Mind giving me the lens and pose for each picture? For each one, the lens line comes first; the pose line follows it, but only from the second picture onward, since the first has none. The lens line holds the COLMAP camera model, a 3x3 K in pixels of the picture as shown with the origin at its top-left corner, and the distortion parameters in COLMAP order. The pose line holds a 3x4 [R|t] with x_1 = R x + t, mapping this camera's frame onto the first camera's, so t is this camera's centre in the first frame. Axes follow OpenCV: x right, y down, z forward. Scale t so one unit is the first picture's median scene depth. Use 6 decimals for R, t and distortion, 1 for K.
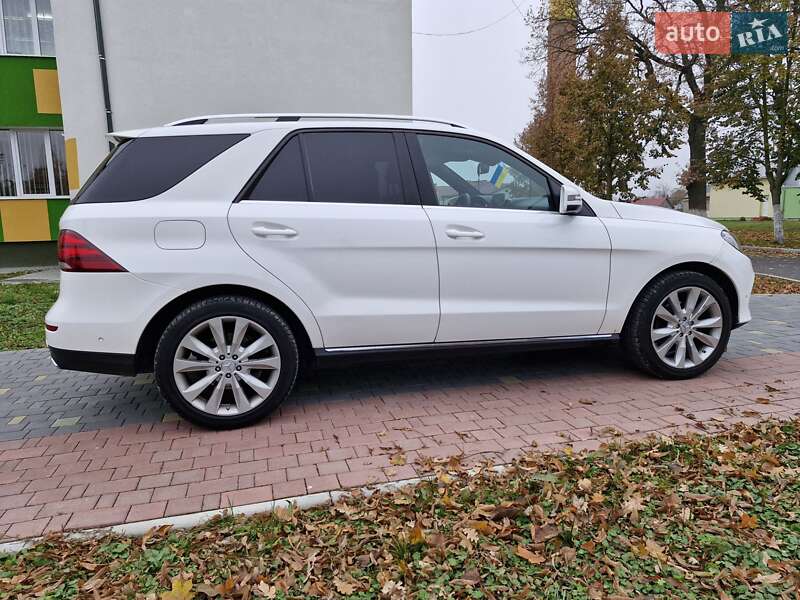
lens RADIAL K [[548.8, 0, 398.2], [0, 548.8, 297.8], [0, 0, 1]] dist [0.021727, -0.004576]
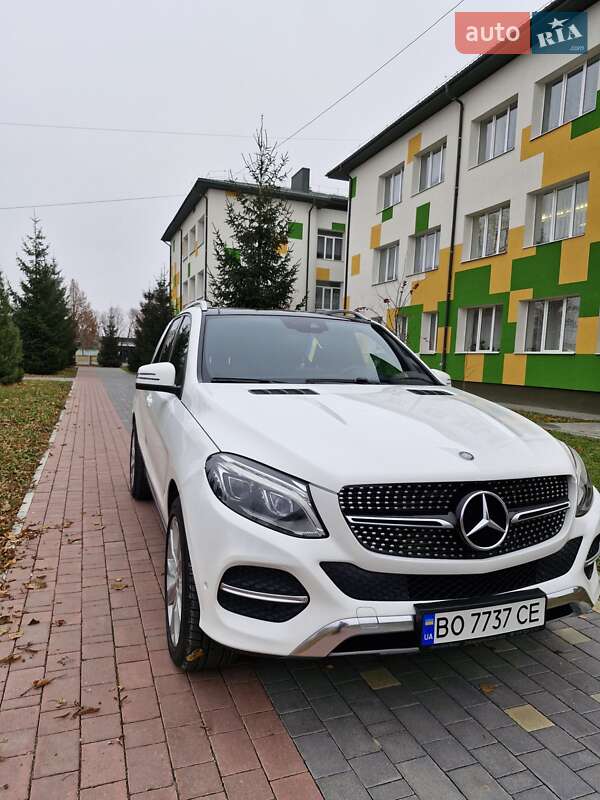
lens RADIAL K [[554.9, 0, 300.6], [0, 554.9, 408.3], [0, 0, 1]] dist [0.061998, -0.068685]
pose [[0.097105, 0.111729, -0.988983, 1.430210], [-0.187387, 0.977960, 0.092085, -0.288290], [0.977475, 0.176381, 0.115902, 1.260831]]
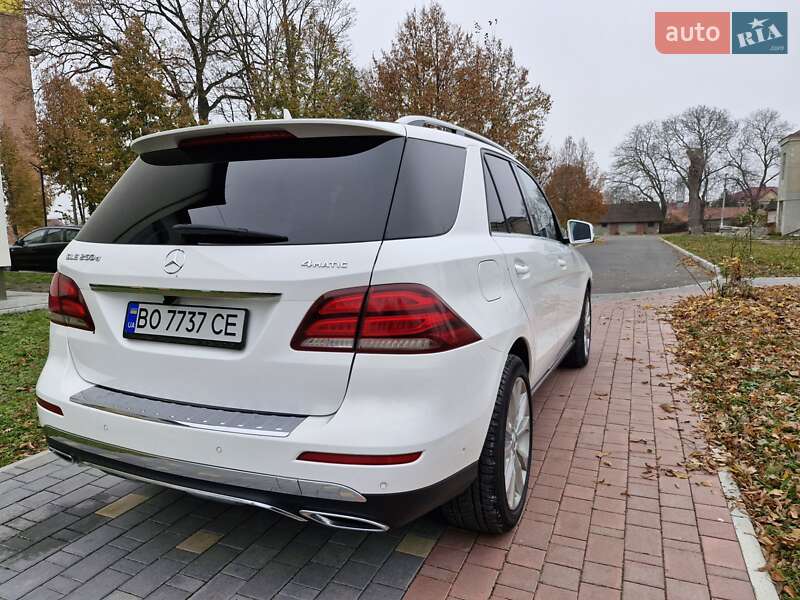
lens RADIAL K [[554.9, 0, 395.4], [0, 554.9, 303.0], [0, 0, 1]] dist [0.061998, -0.068685]
pose [[0.626574, -0.093457, 0.773738, -1.005503], [0.116924, 0.992820, 0.025234, -0.112343], [-0.770541, 0.074657, 0.633002, 0.603022]]
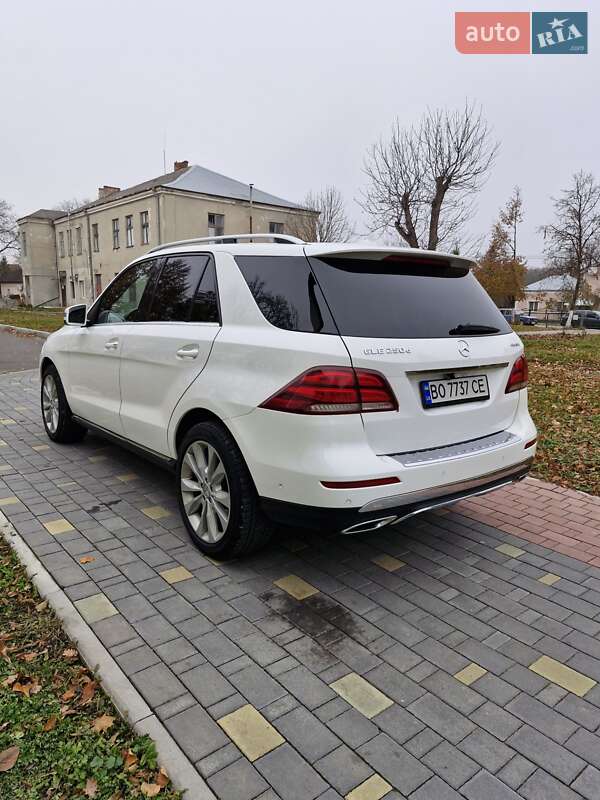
lens RADIAL K [[554.9, 0, 293.0], [0, 554.9, 392.5], [0, 0, 1]] dist [0.061998, -0.068685]
pose [[-0.405079, -0.139567, 0.903567, -1.401006], [0.123067, 0.970963, 0.205149, -0.323167], [-0.905961, 0.194301, -0.376140, 1.790584]]
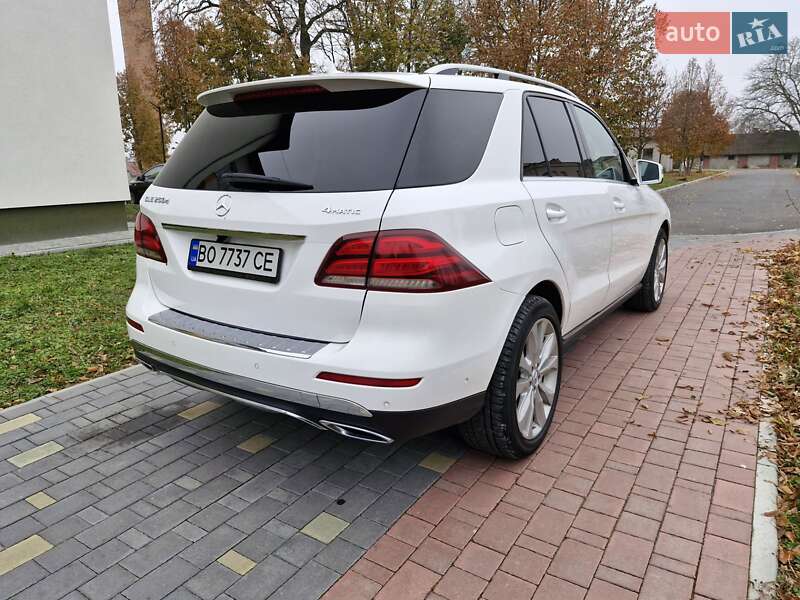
lens RADIAL K [[554.9, 0, 396.8], [0, 554.9, 288.0], [0, 0, 1]] dist [0.061998, -0.068685]
pose [[0.751665, -0.137006, 0.645159, -0.986026], [0.099954, 0.990551, 0.093899, -0.111151], [-0.651927, -0.006094, 0.758257, 0.489574]]
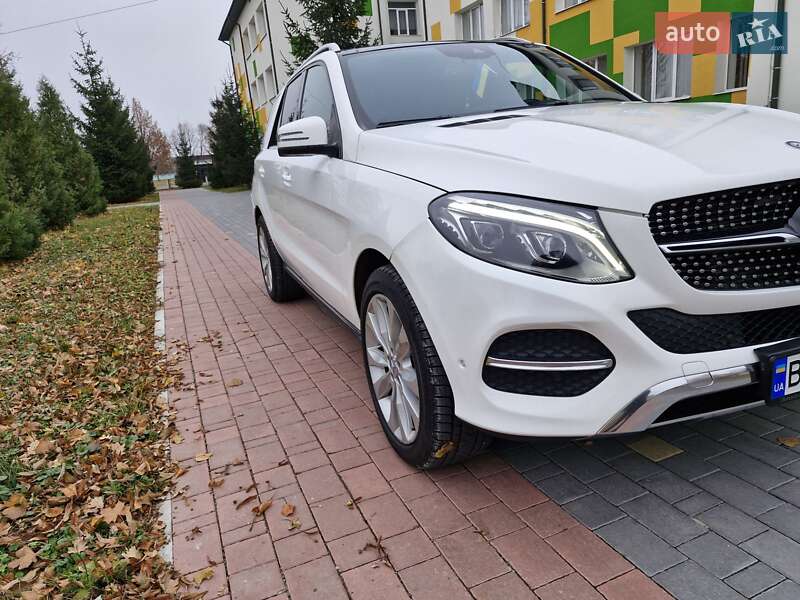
lens RADIAL K [[554.9, 0, 398.4], [0, 554.9, 304.3], [0, 0, 1]] dist [0.061998, -0.068685]
pose [[0.127602, 0.266314, -0.955403, 1.246990], [-0.057342, 0.963647, 0.260953, -0.181348], [0.990166, 0.021487, 0.138234, 1.136555]]
